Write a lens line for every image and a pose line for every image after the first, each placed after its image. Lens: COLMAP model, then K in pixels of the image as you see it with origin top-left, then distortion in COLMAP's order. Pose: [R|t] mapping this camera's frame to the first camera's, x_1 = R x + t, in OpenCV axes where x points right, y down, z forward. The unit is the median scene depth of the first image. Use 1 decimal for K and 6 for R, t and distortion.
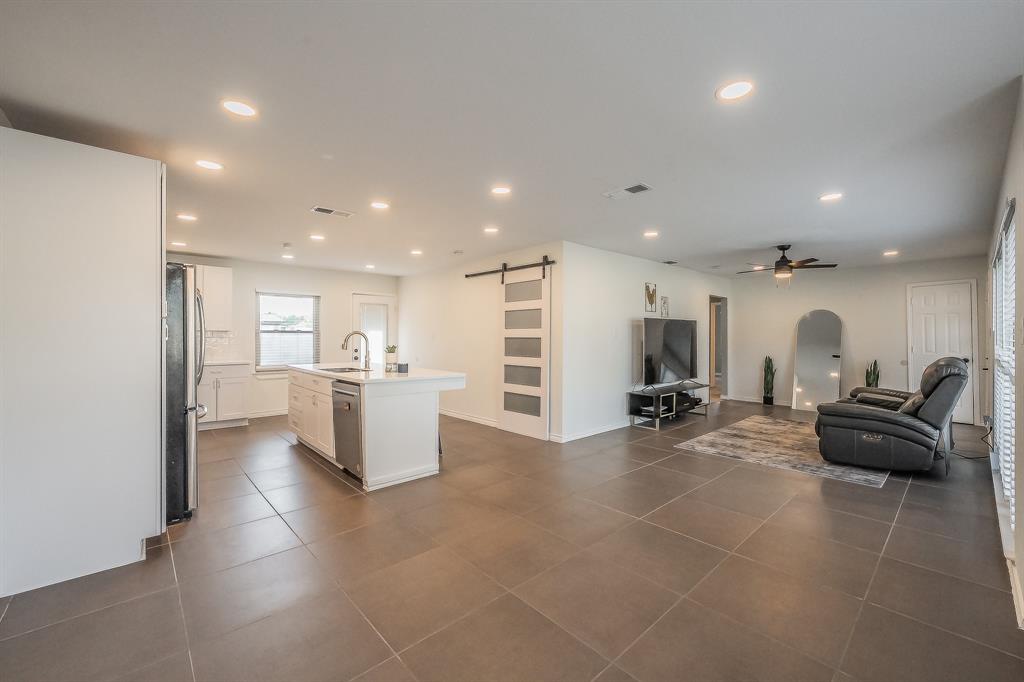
lens RADIAL K [[397.5, 0, 510.8], [0, 397.5, 337.3], [0, 0, 1]] dist [0.002537, 0.000062]
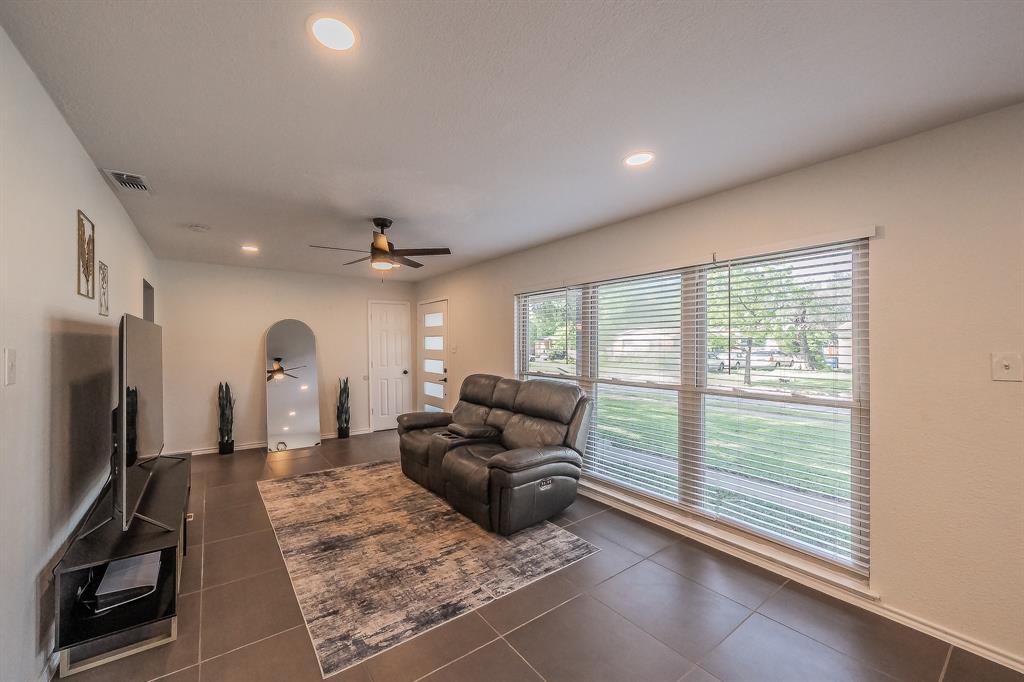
lens RADIAL K [[394.0, 0, 509.0], [0, 394.0, 340.4], [0, 0, 1]] dist [-0.003260, -0.000124]
pose [[0.142167, 0.010248, 0.989790, 0.052775], [0.007215, 0.999909, -0.011389, -0.016878], [-0.989816, 0.008760, 0.142080, 0.501657]]
